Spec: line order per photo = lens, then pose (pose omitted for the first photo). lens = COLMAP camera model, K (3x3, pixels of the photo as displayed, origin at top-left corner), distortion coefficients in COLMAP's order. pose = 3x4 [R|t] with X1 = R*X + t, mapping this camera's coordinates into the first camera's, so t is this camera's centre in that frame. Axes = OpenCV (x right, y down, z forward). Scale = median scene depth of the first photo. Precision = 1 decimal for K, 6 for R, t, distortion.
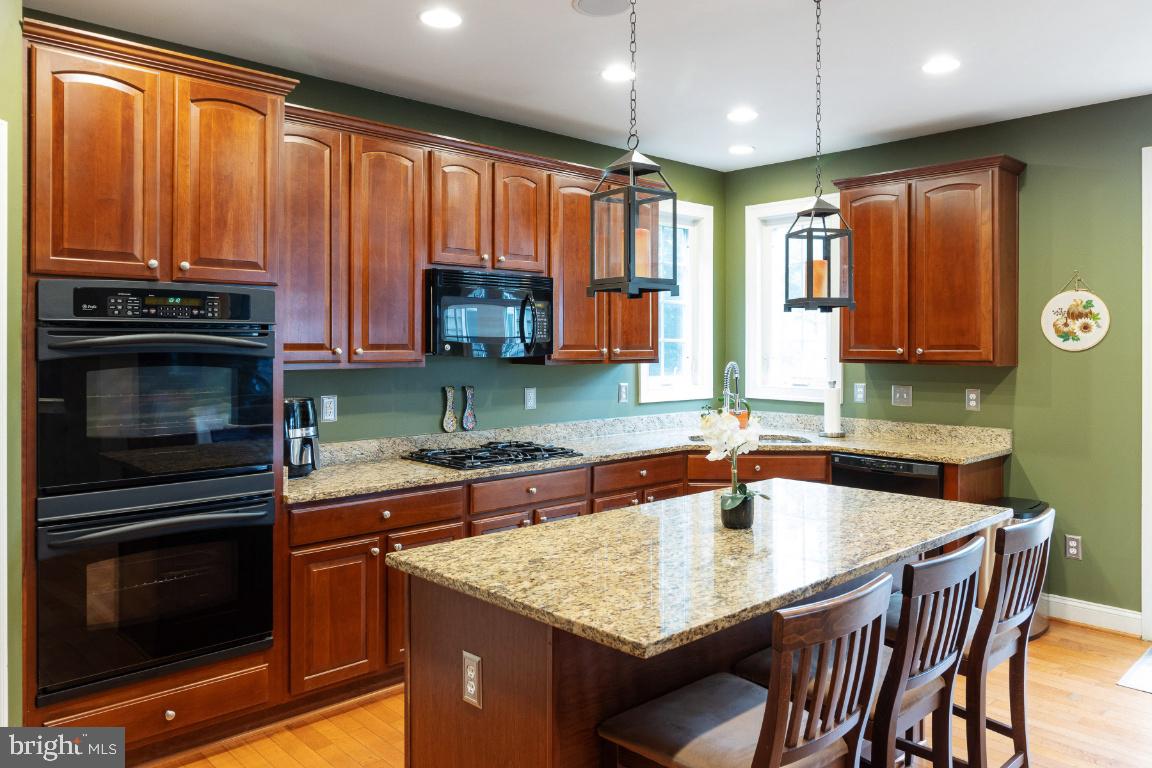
lens RADIAL K [[817.1, 0, 574.3], [0, 817.1, 344.5], [0, 0, 1]] dist [0.003655, -0.000936]
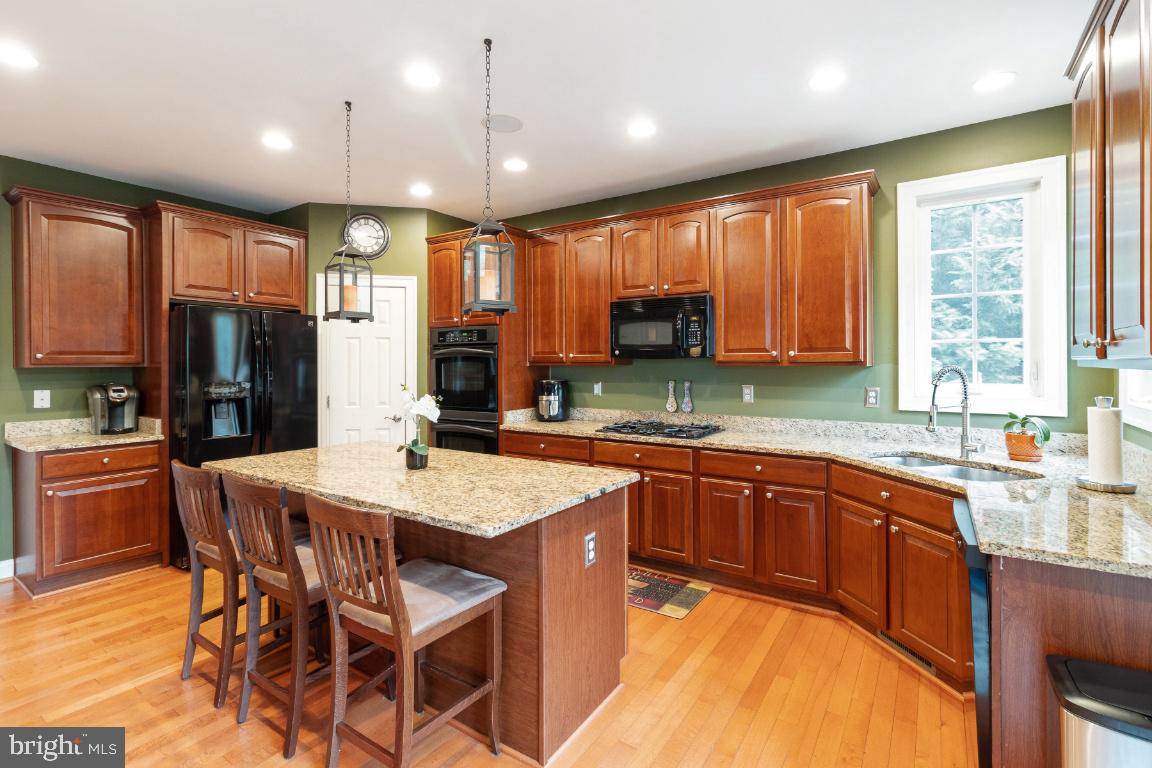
lens RADIAL K [[530.1, 0, 583.5], [0, 530.1, 359.9], [0, 0, 1]] dist [0.000561, 0.000268]
pose [[0.228581, 0.002126, -0.973523, 0.724040], [0.009398, 0.999946, 0.004390, 0.011237], [0.973480, -0.010152, 0.228548, 0.649552]]
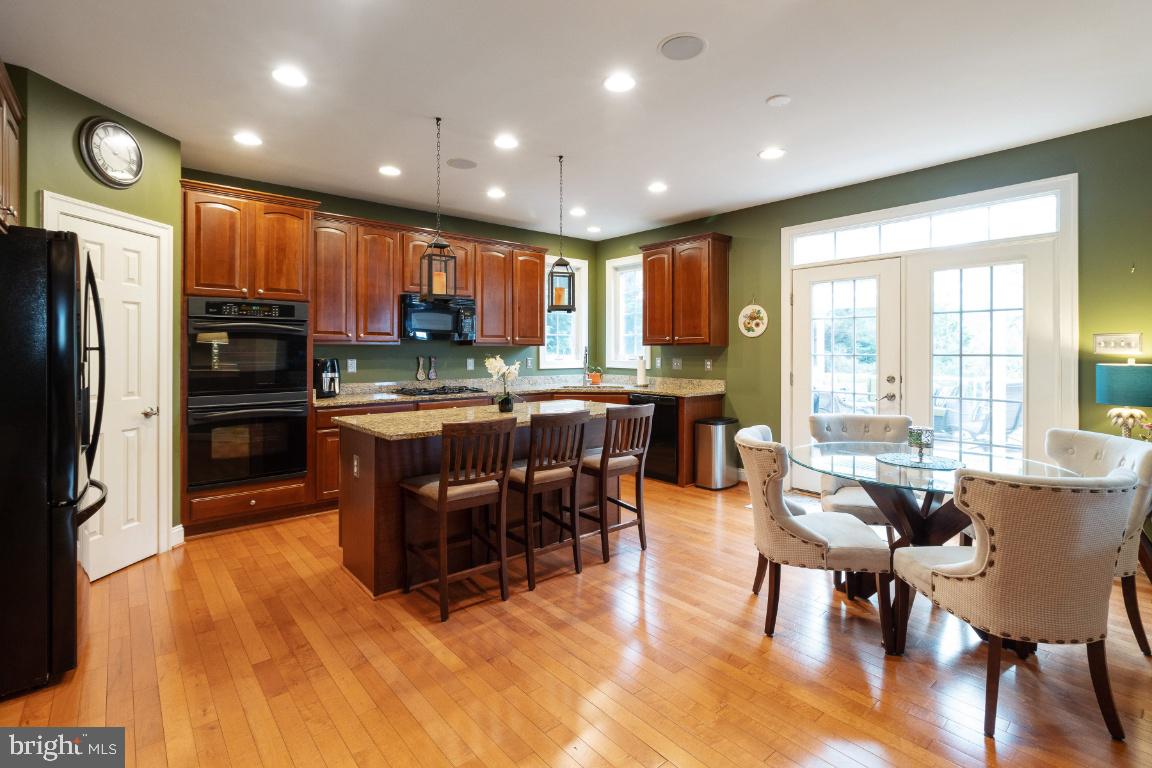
lens RADIAL K [[530.1, 0, 575.2], [0, 530.1, 347.5], [0, 0, 1]] dist [0.000561, 0.000268]
pose [[0.999140, -0.001060, -0.041441, 0.262149], [0.000852, 0.999987, -0.005039, 0.037595], [0.041446, 0.004999, 0.999128, -0.224801]]
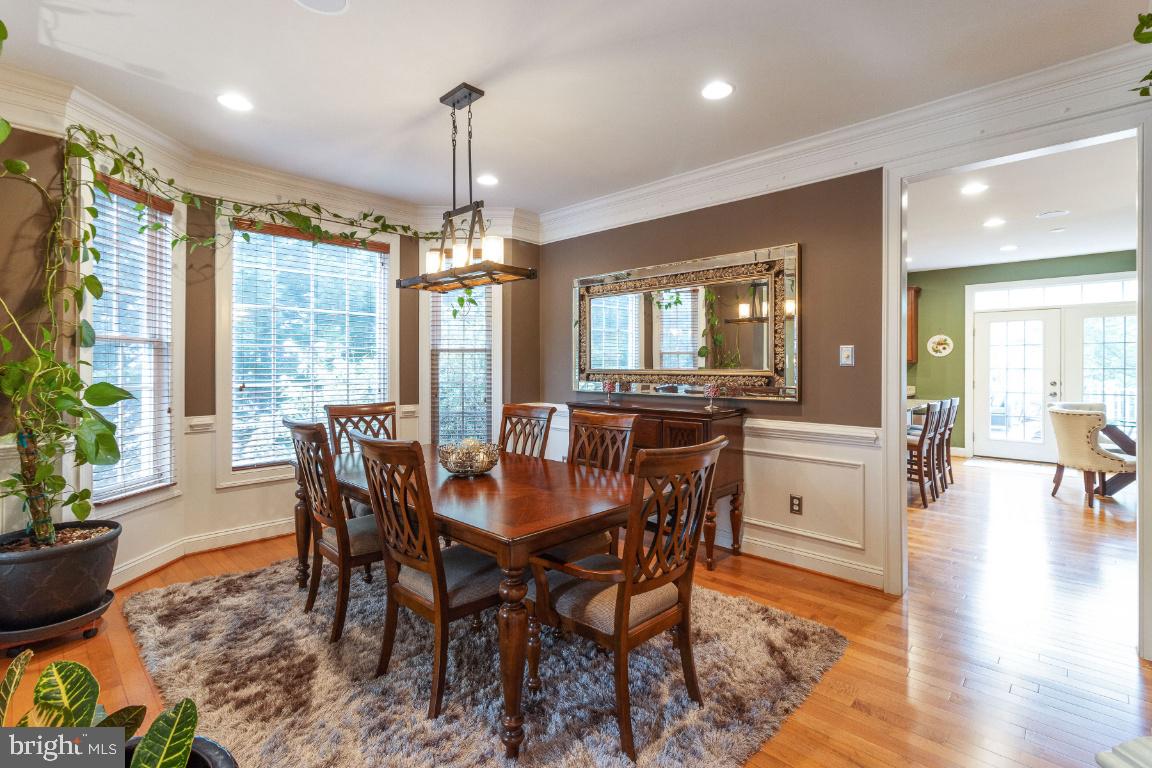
lens RADIAL K [[530.1, 0, 569.6], [0, 530.1, 363.3], [0, 0, 1]] dist [0.000561, 0.000268]
pose [[0.999431, -0.000824, 0.033716, -0.721620], [0.000825, 1.000000, -0.000036, 0.029898], [-0.033715, 0.000064, 0.999431, -0.774933]]
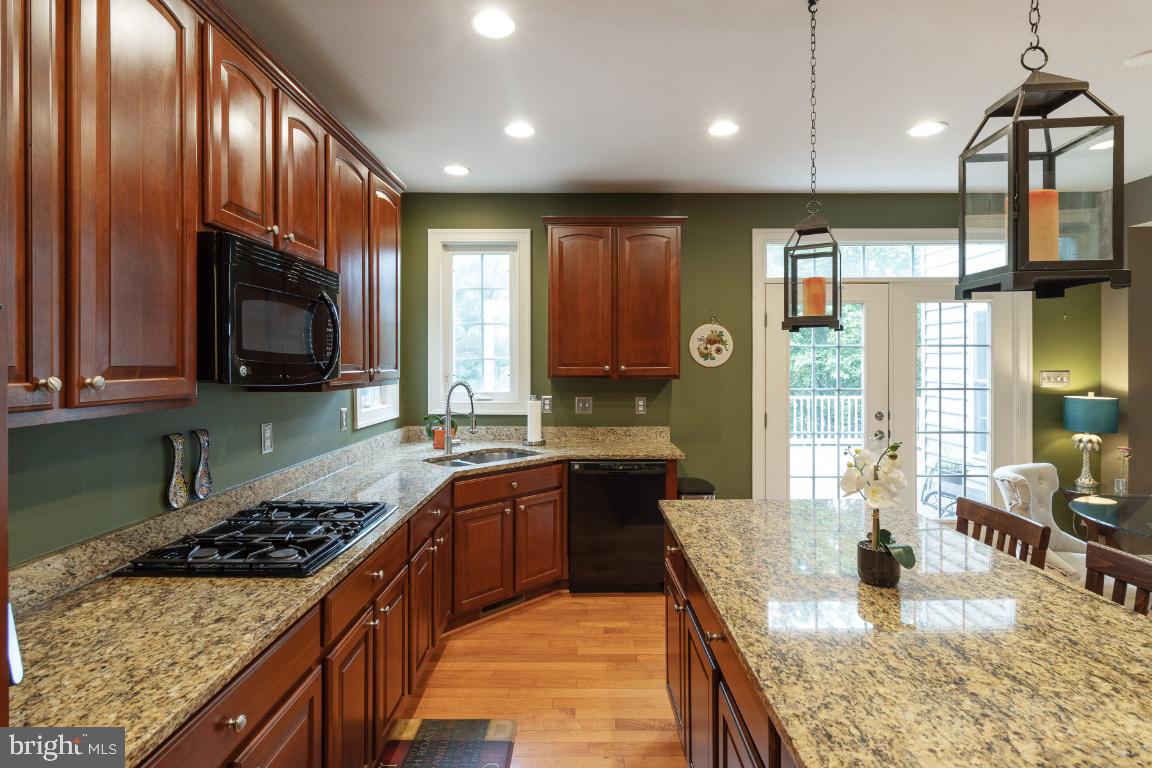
lens RADIAL K [[587.9, 0, 591.2], [0, 587.9, 361.2], [0, 0, 1]] dist [0.016106, -0.000567]
pose [[0.676906, -0.001227, 0.736068, -0.273393], [0.001407, 0.999999, 0.000374, -0.002913], [-0.736068, 0.000783, 0.676907, 0.476837]]
